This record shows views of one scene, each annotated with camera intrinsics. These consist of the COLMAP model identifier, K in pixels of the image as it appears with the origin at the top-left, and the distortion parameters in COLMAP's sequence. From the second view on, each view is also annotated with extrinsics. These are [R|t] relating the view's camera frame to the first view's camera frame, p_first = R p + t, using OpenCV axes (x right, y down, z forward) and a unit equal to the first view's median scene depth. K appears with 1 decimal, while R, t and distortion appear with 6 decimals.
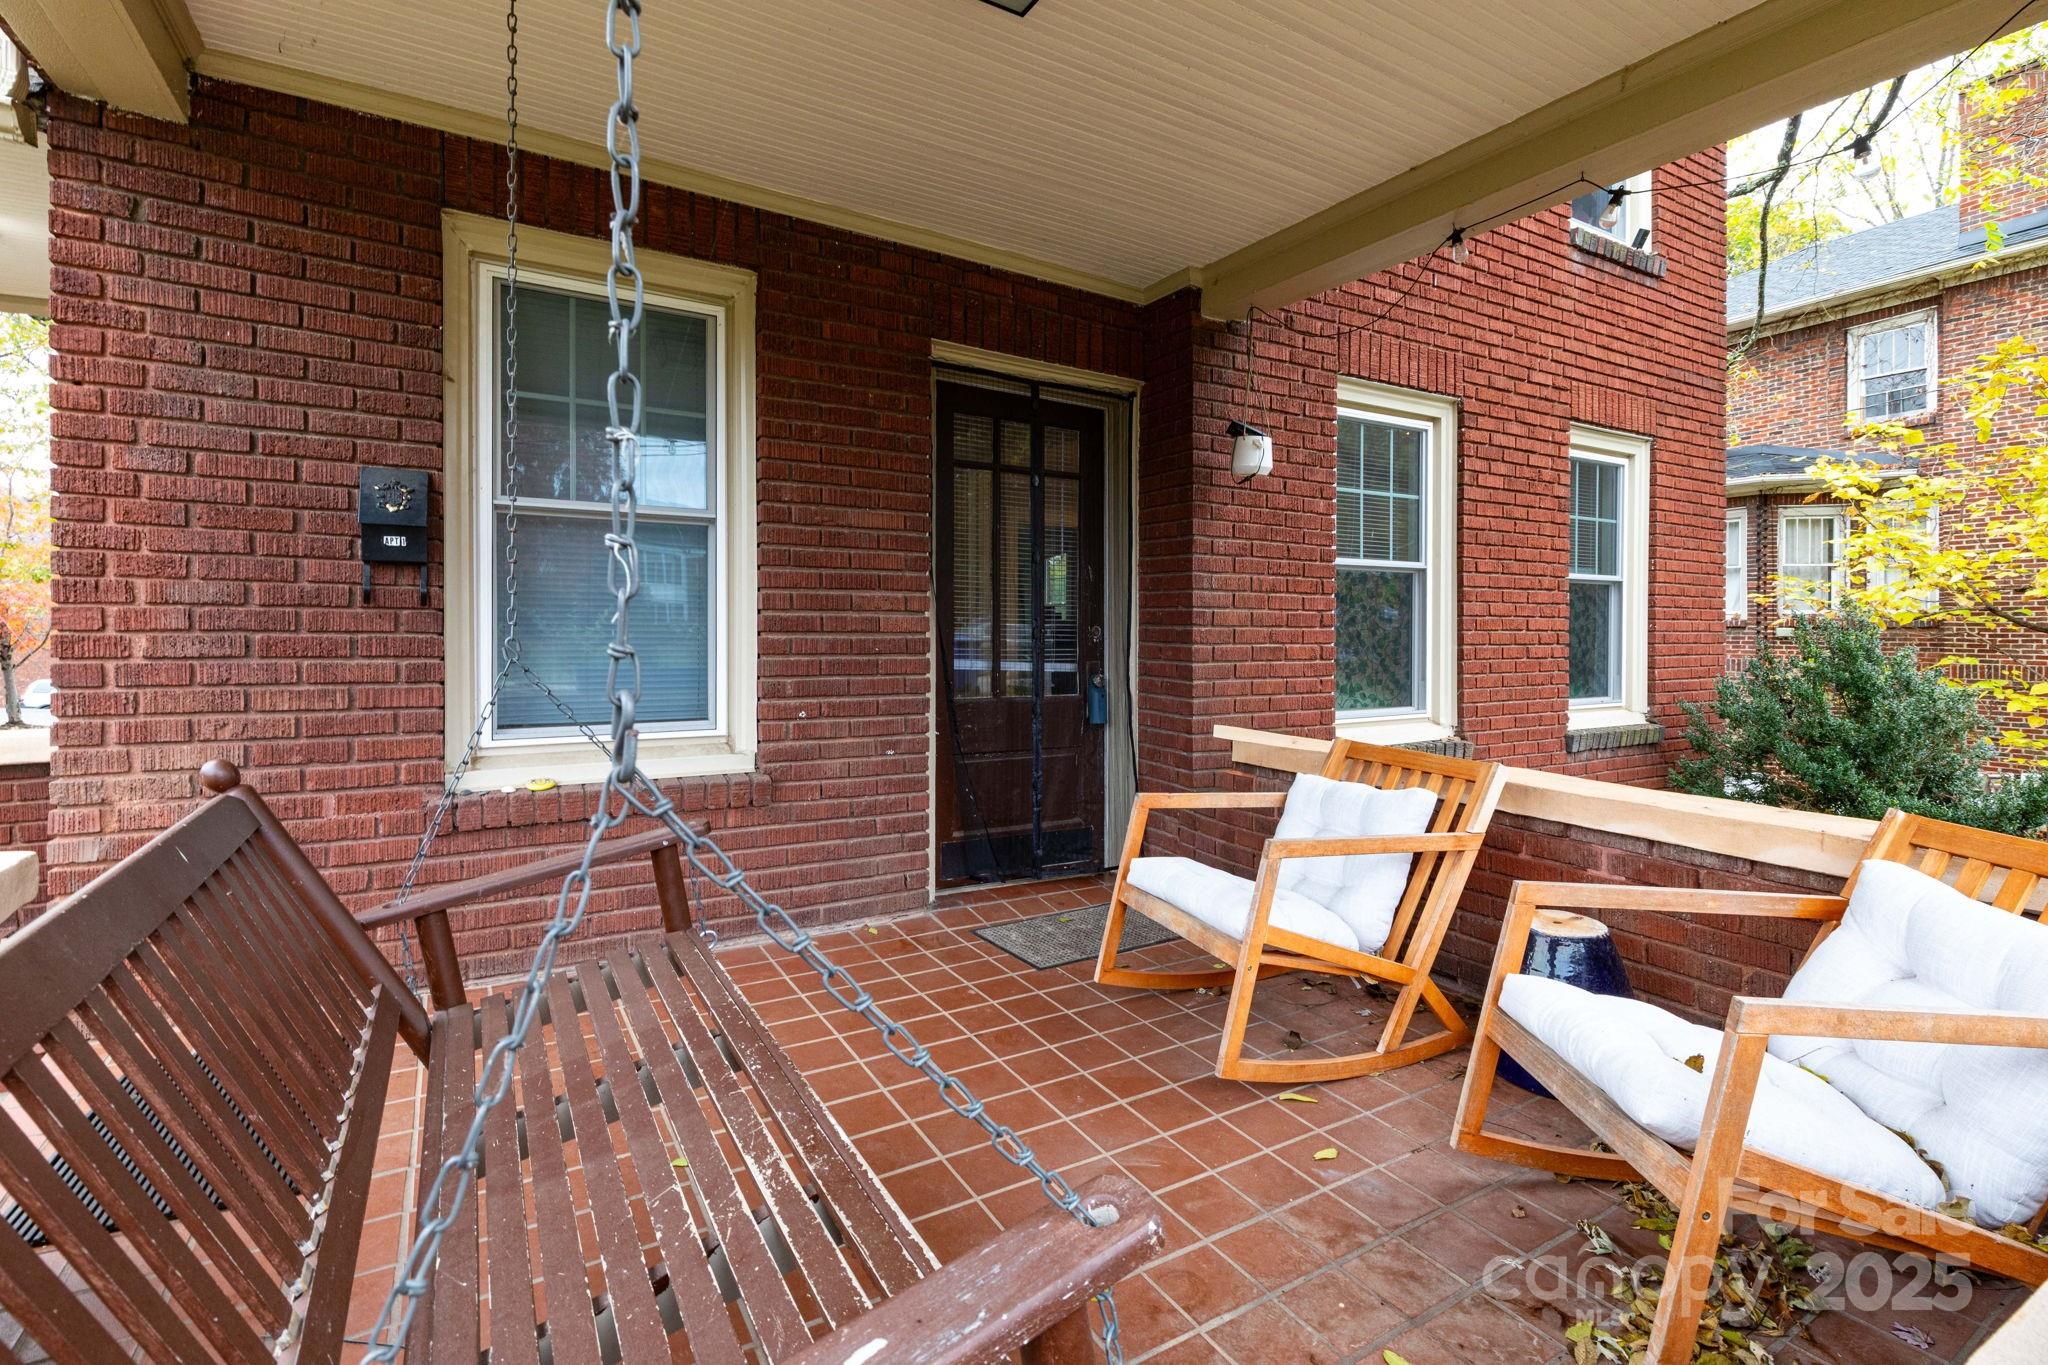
lens RADIAL K [[931.3, 0, 1024.4], [0, 931.3, 623.0], [0, 0, 1]] dist [0.011766, -0.000955]
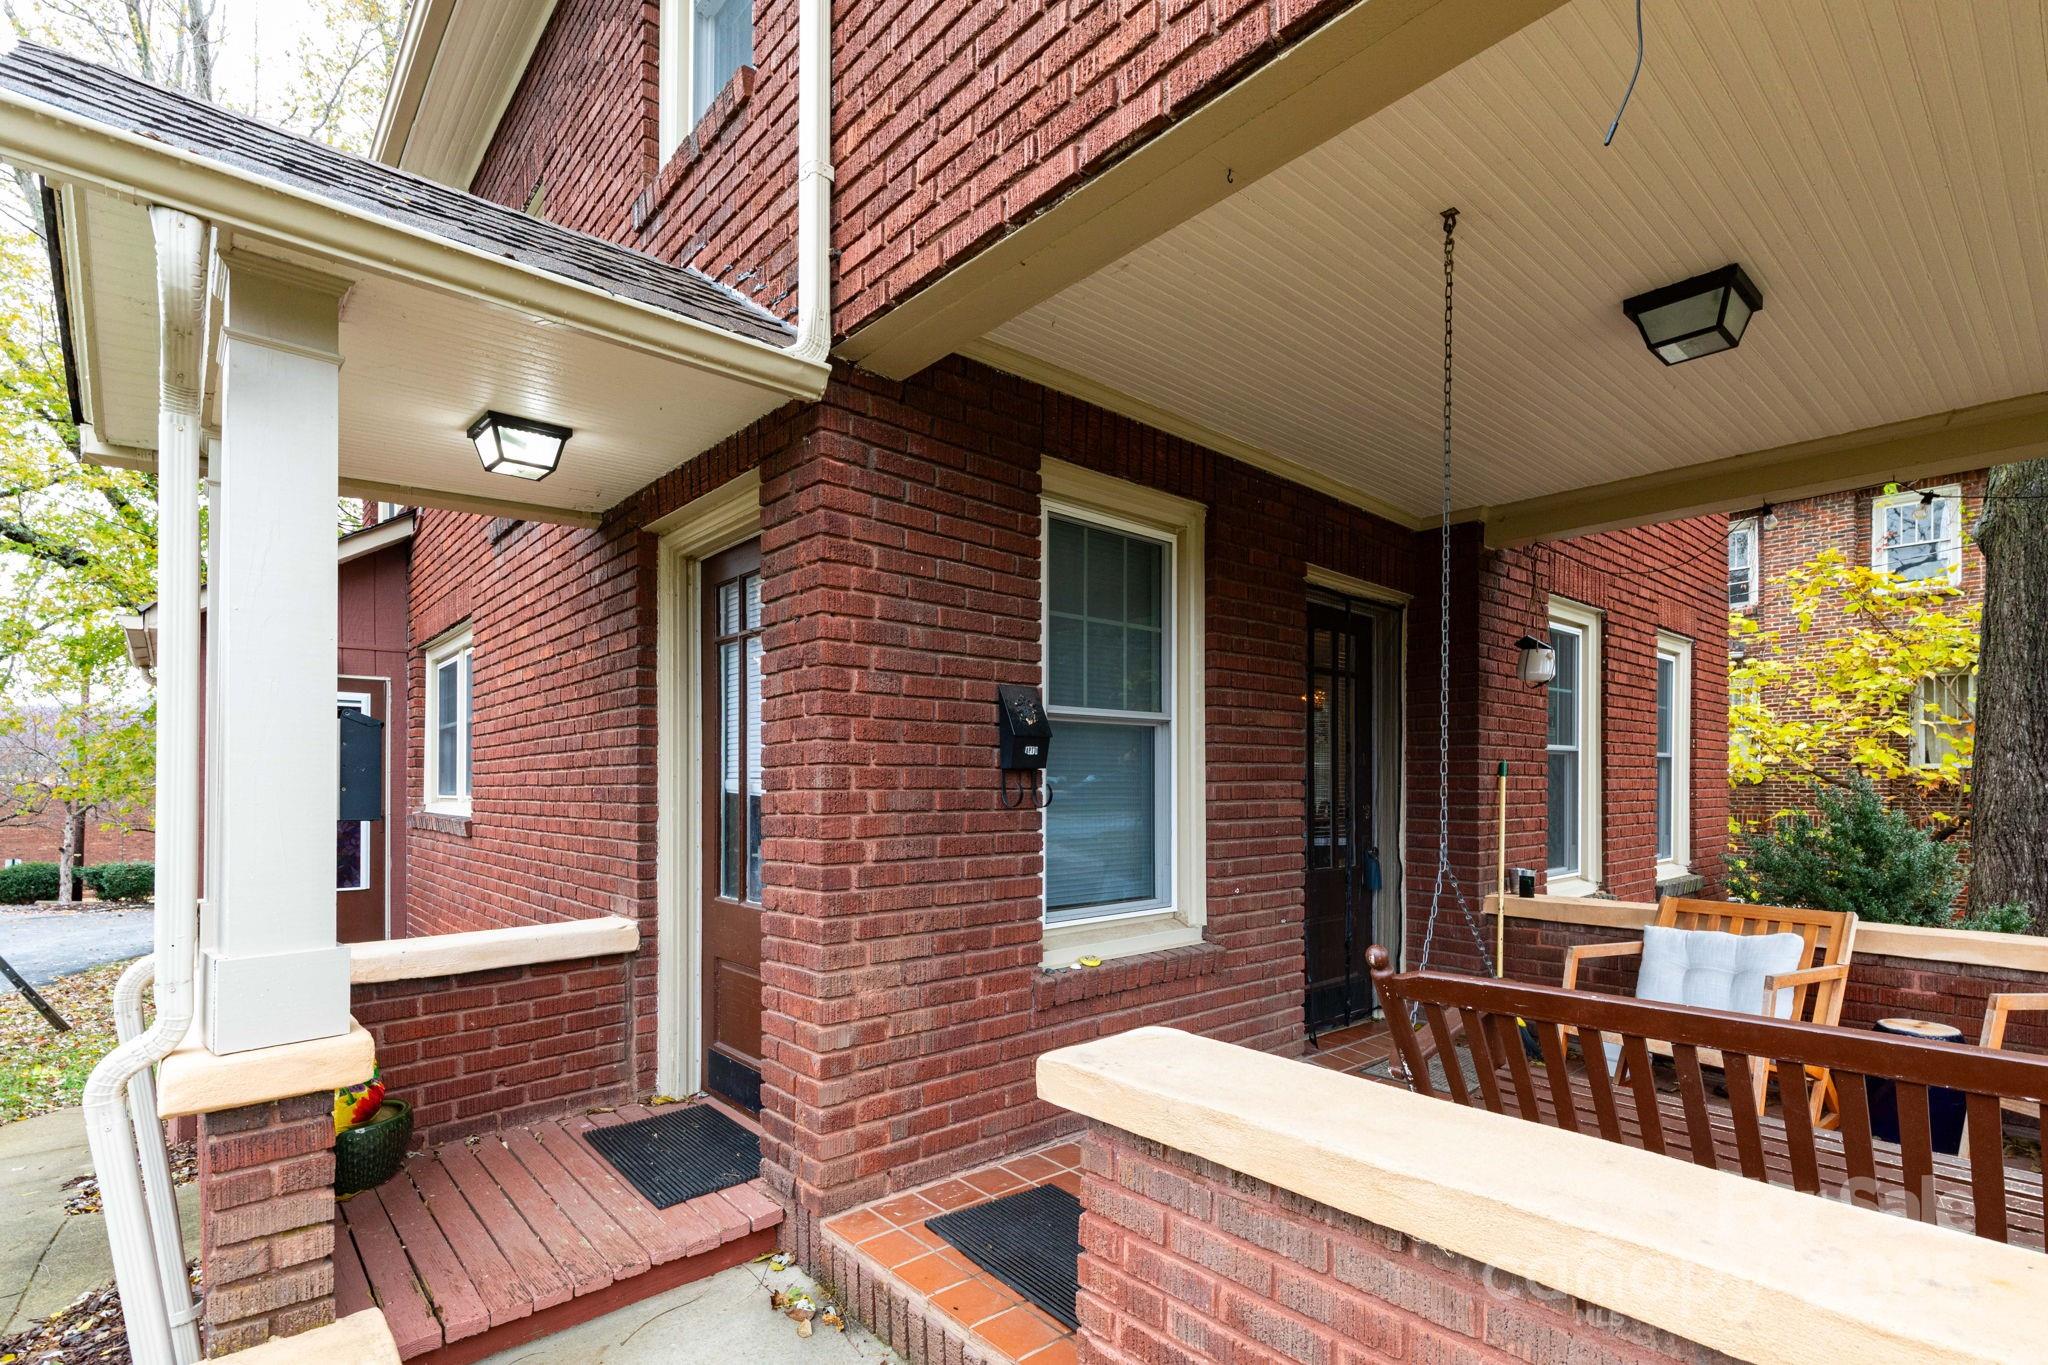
lens RADIAL K [[956.1, 0, 1032.1], [0, 956.1, 776.4], [0, 0, 1]] dist [0.016044, -0.000486]
pose [[0.980588, -0.010085, 0.195818, -0.702315], [0.010860, 0.999937, -0.002885, -0.041569], [-0.195776, 0.004955, 0.980636, -0.103724]]
